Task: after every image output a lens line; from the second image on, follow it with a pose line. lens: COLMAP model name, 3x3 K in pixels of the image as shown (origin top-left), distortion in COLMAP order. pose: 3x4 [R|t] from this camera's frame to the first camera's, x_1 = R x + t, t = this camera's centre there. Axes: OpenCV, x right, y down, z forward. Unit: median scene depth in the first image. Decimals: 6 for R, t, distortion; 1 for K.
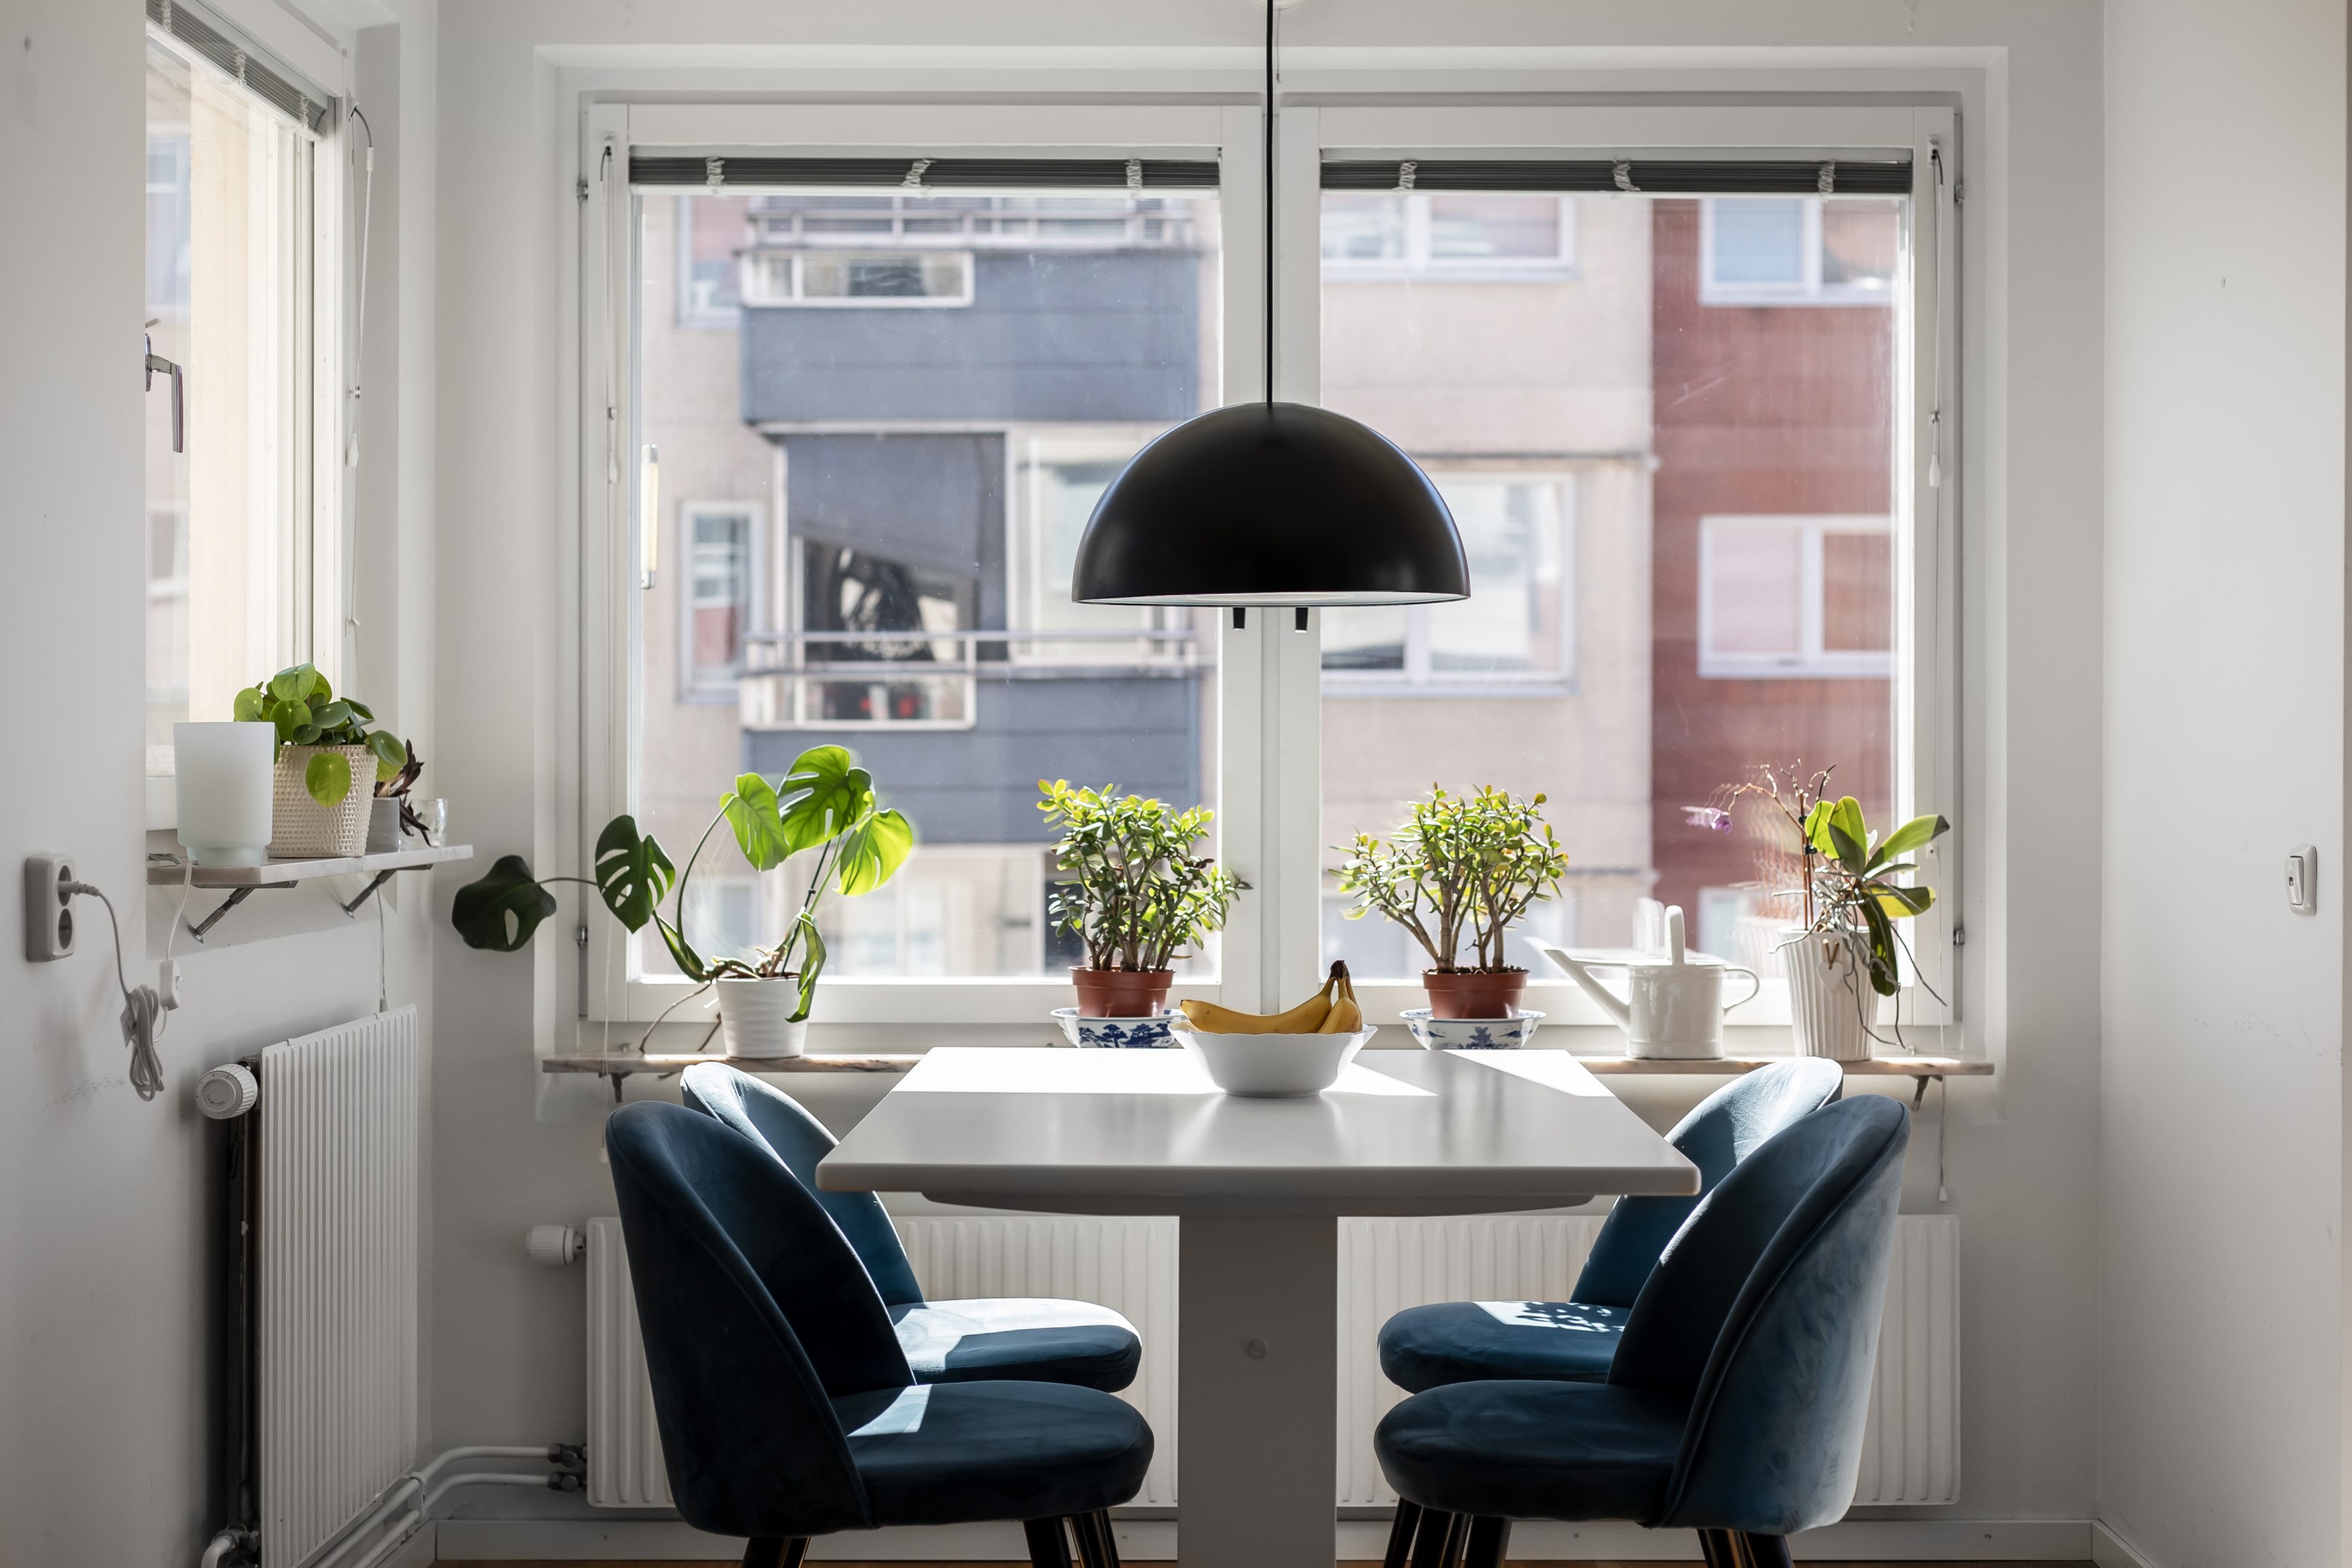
lens RADIAL K [[3491.0, 0, 1233.8], [0, 3491.0, 779.9], [0, 0, 1]] dist [0.002308, -0.051102]
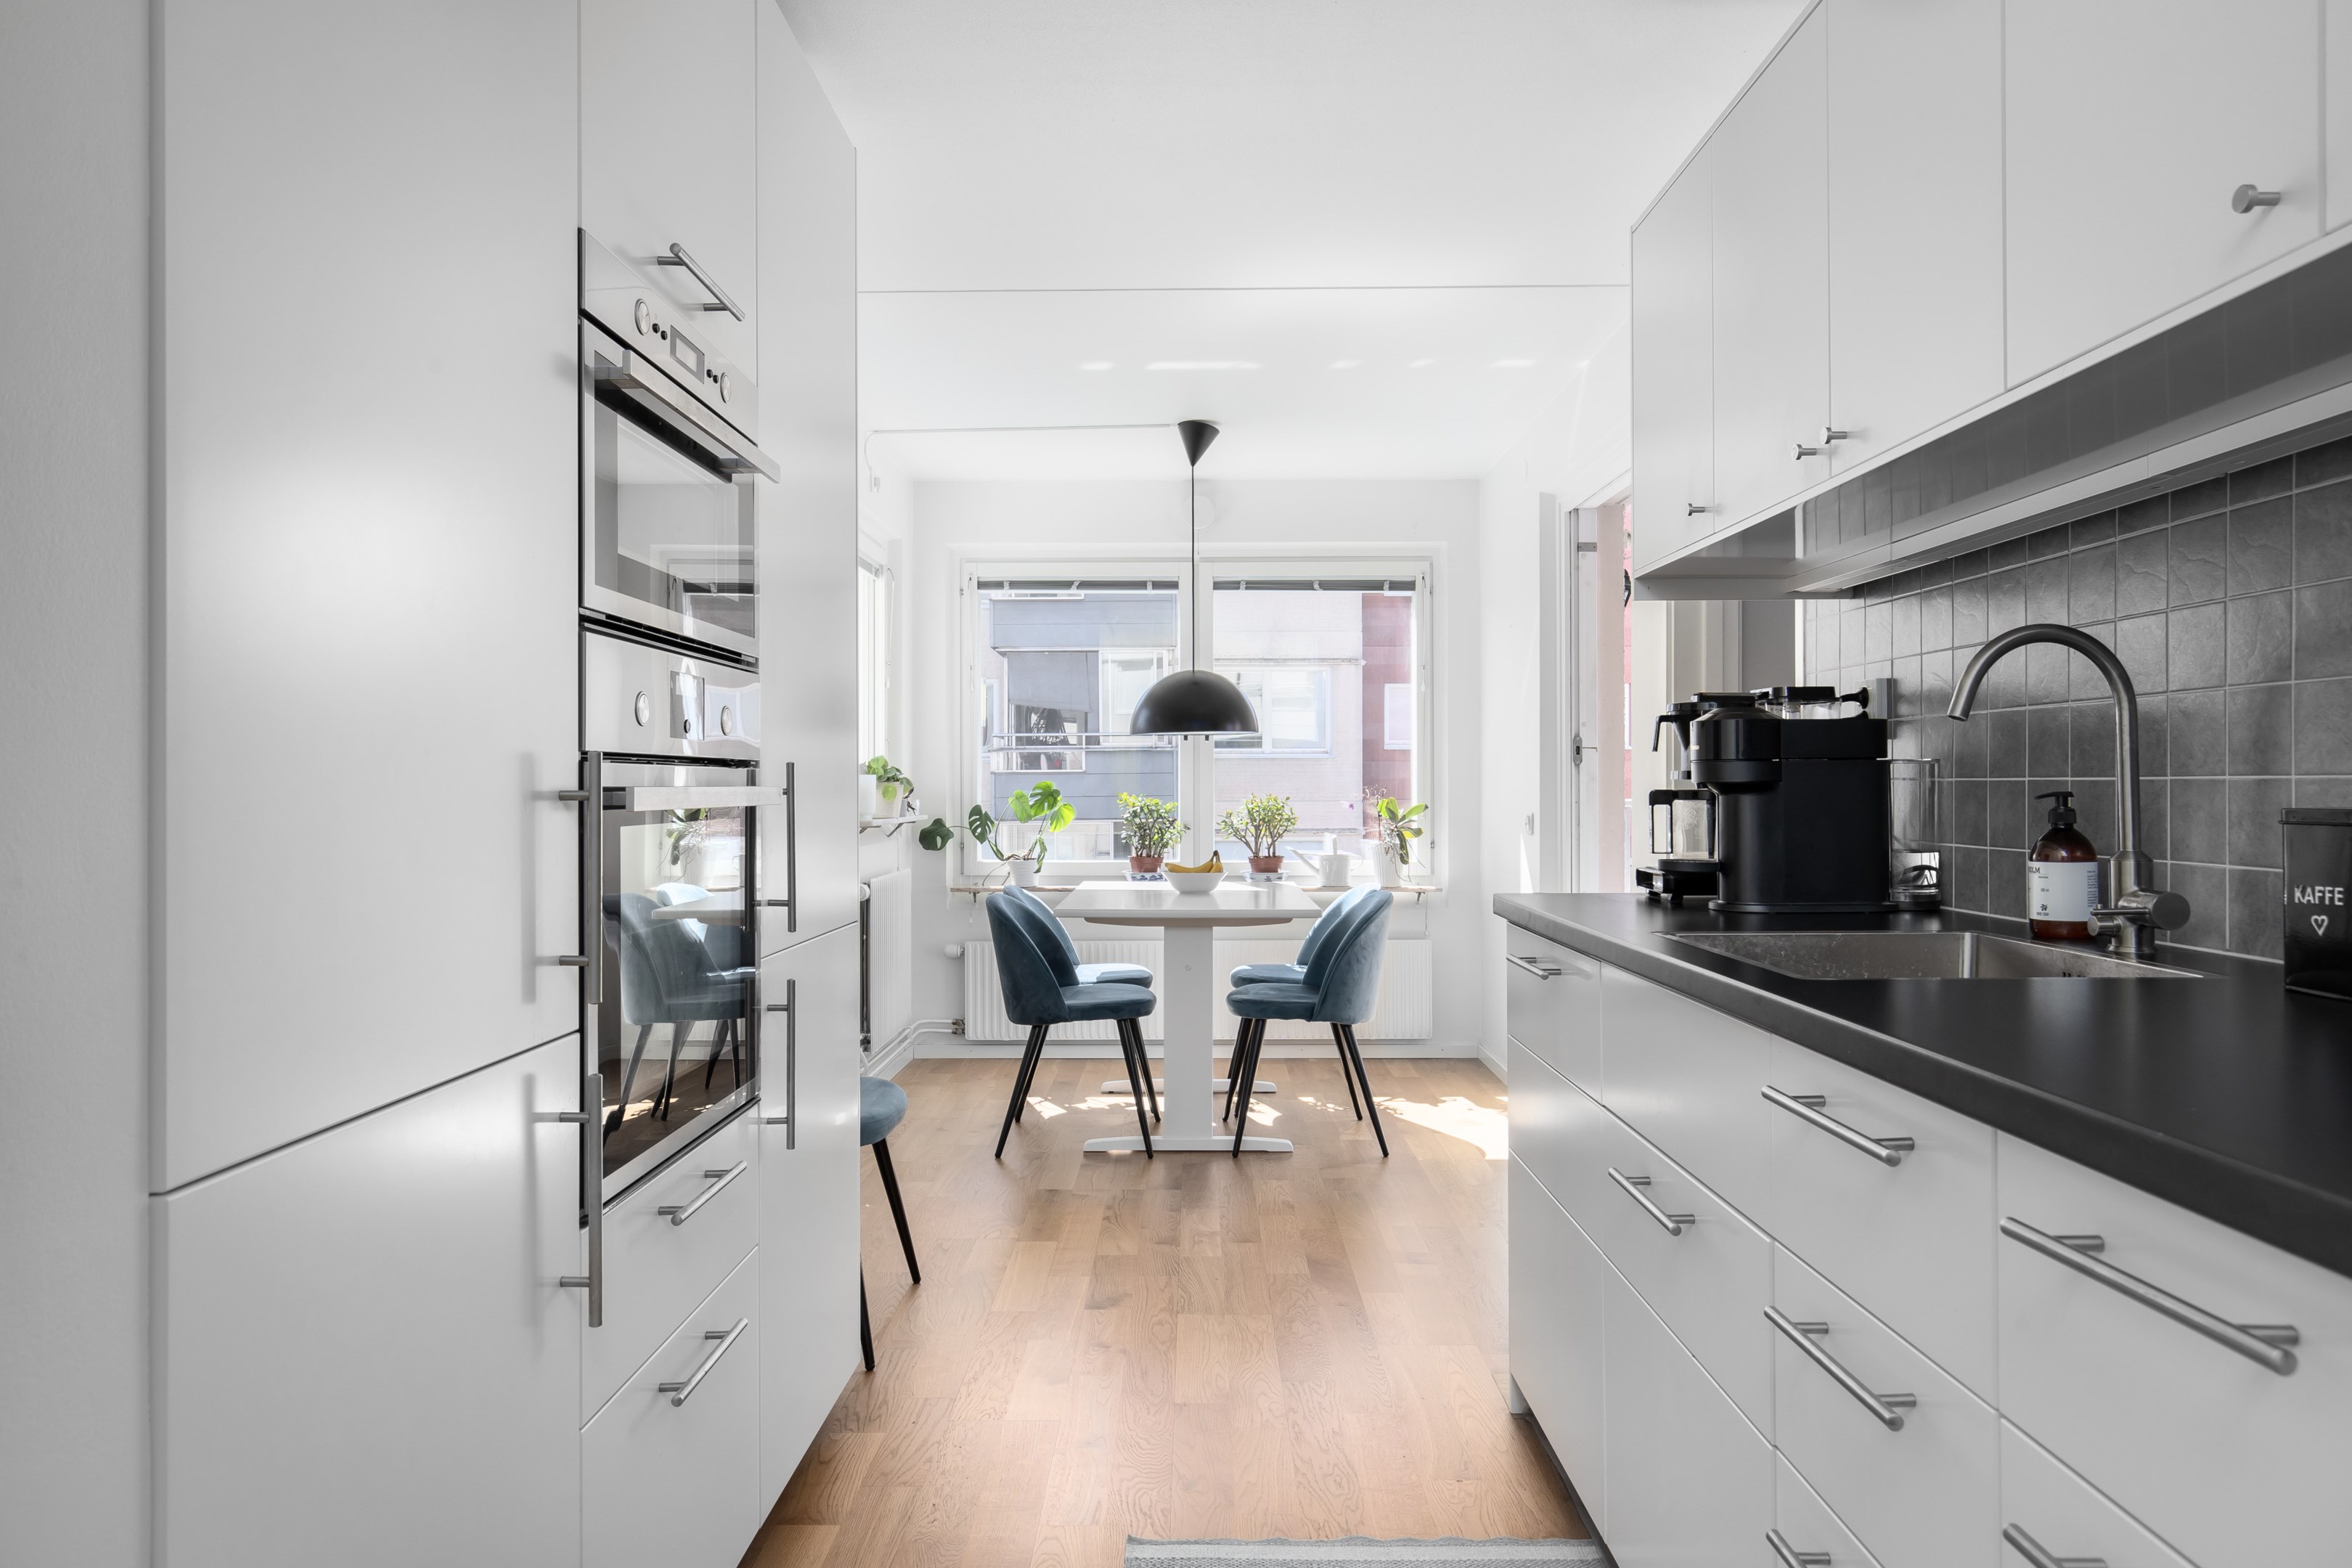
lens RADIAL K [[1480.3, 0, 1176.0], [0, 1480.3, 784.0], [0, 0, 1]] dist [0.000069, -0.000025]
pose [[0.999928, -0.003400, -0.011507, 0.007671], [0.003329, 0.999976, -0.006117, 0.000618], [0.011527, 0.006078, 0.999915, -0.249003]]
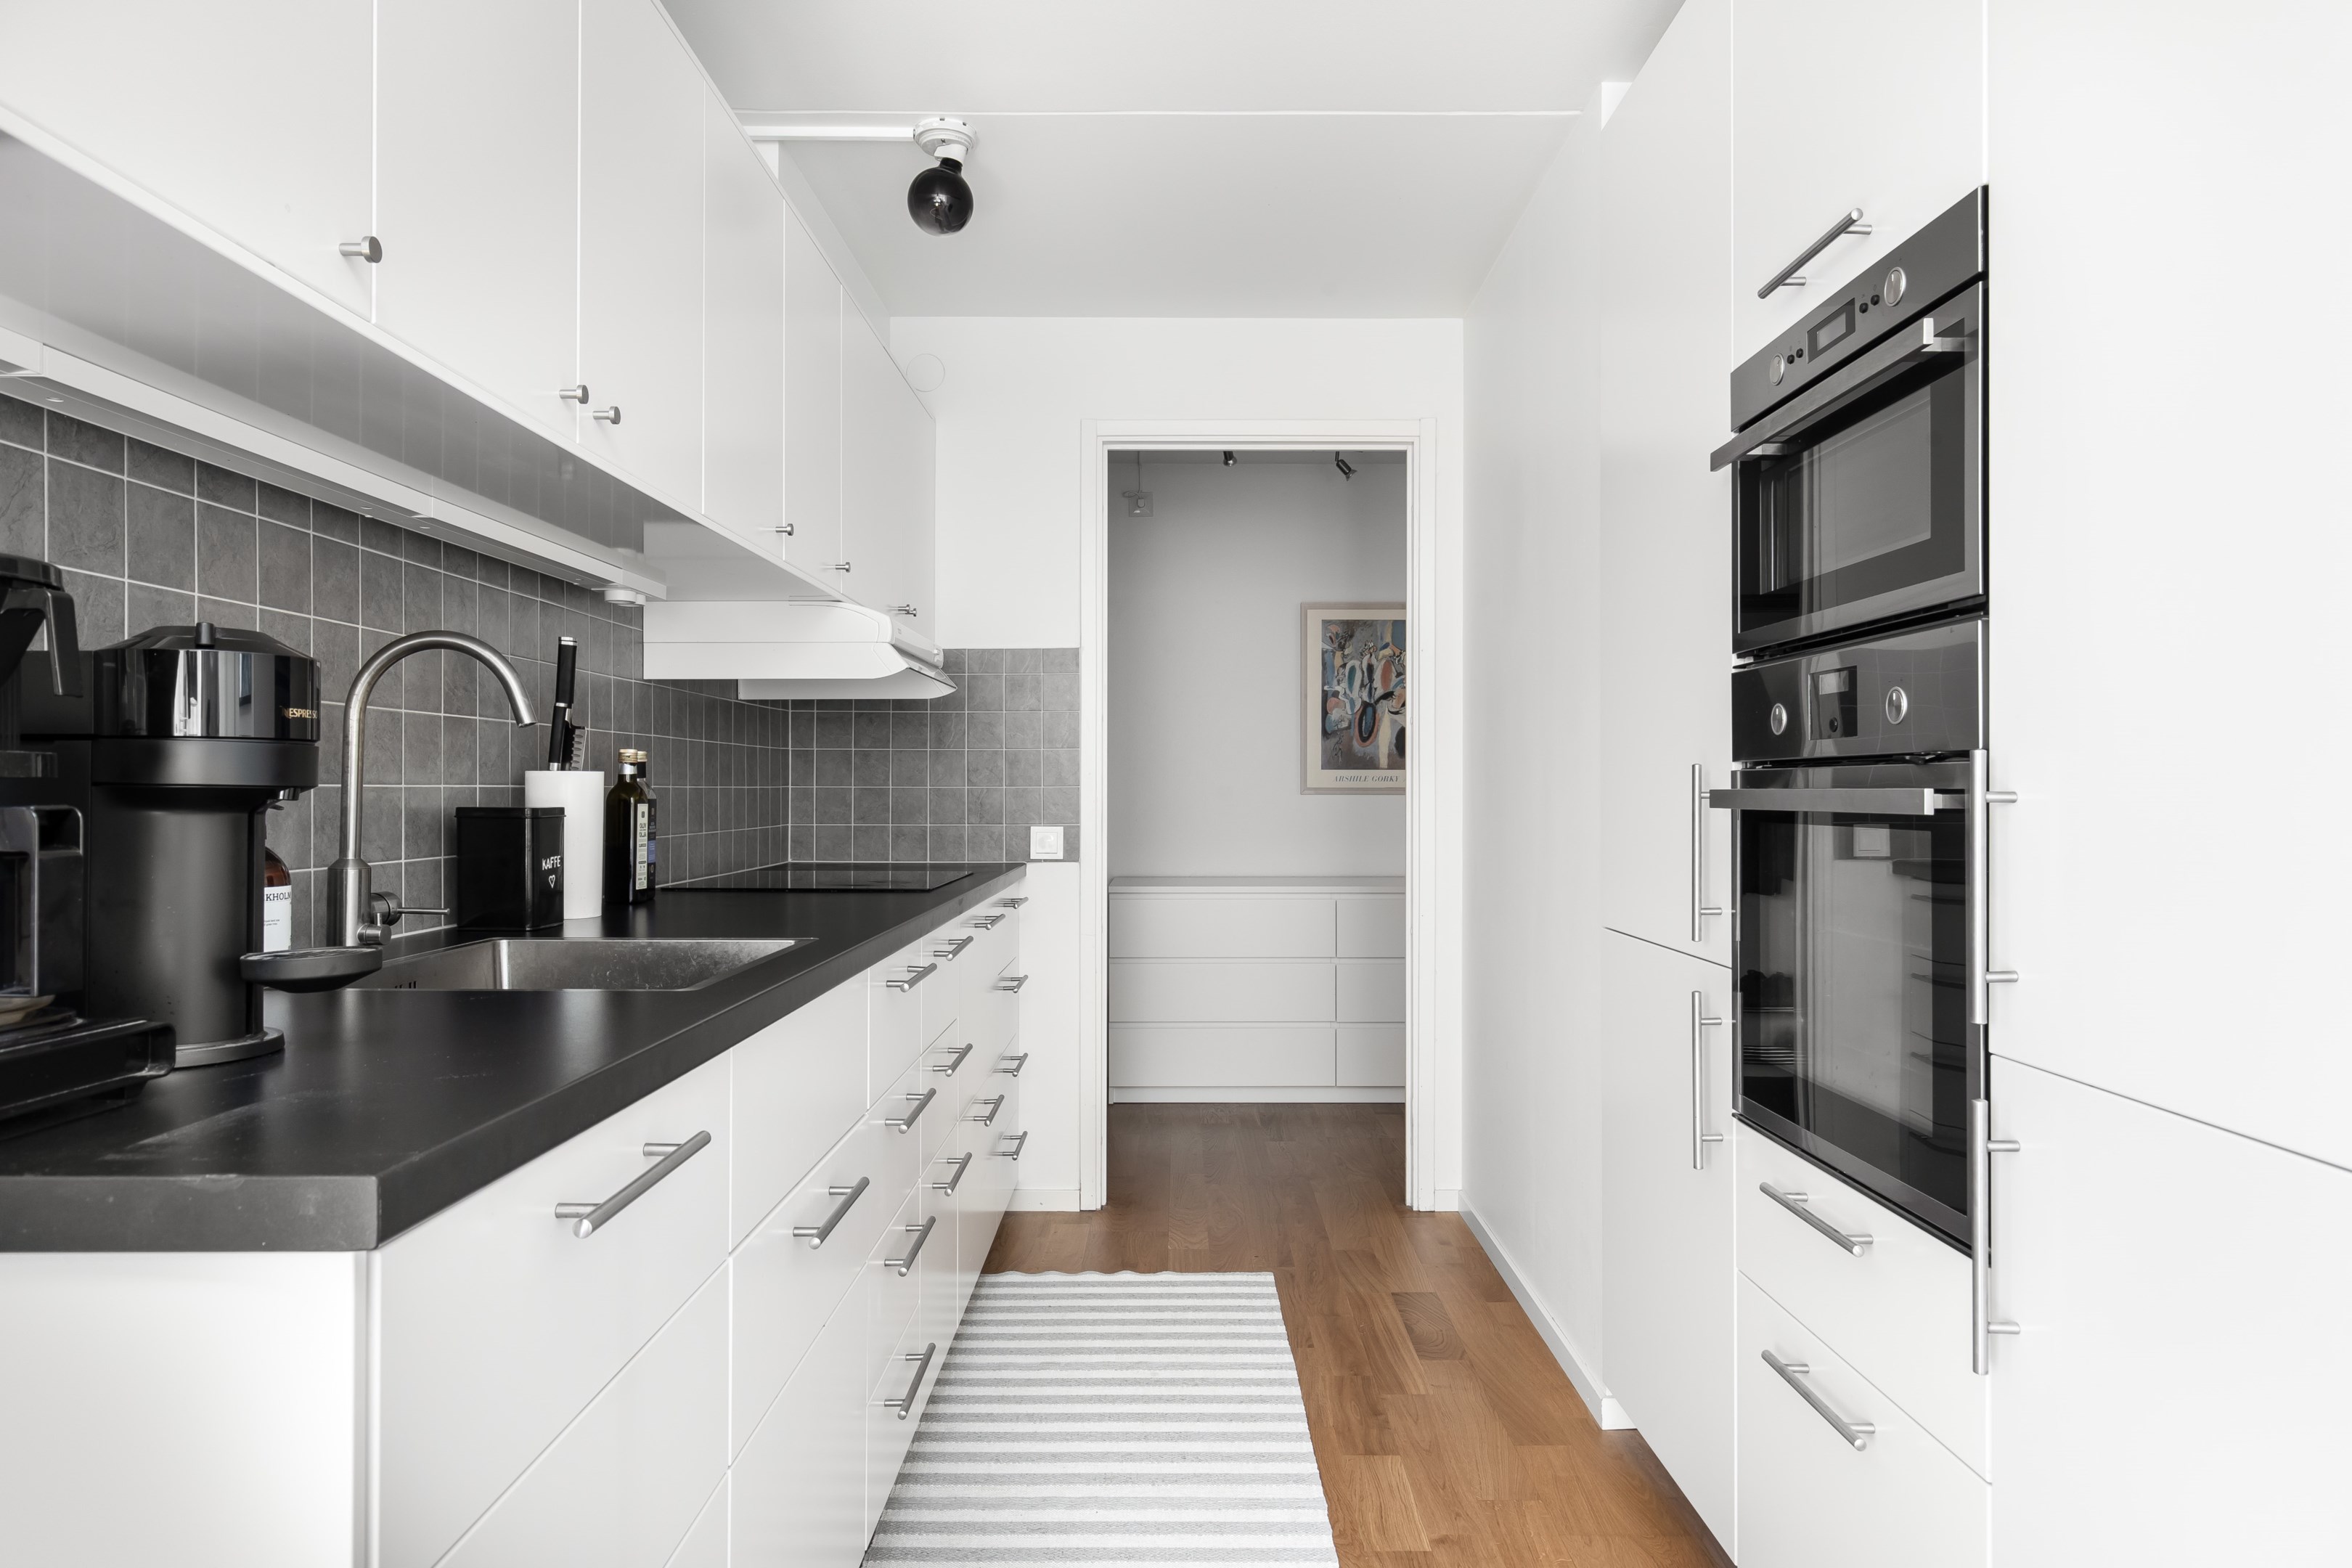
lens RADIAL K [[1433.2, 0, 1176.0], [0, 1433.2, 784.0], [0, 0, 1]] dist [0.001734, 0.000065]
pose [[-0.999999, -0.001263, -0.001097, 0.076548], [-0.001263, 0.999999, 0.000000, -0.008138], [0.001097, 0.000002, -0.999999, 1.502940]]
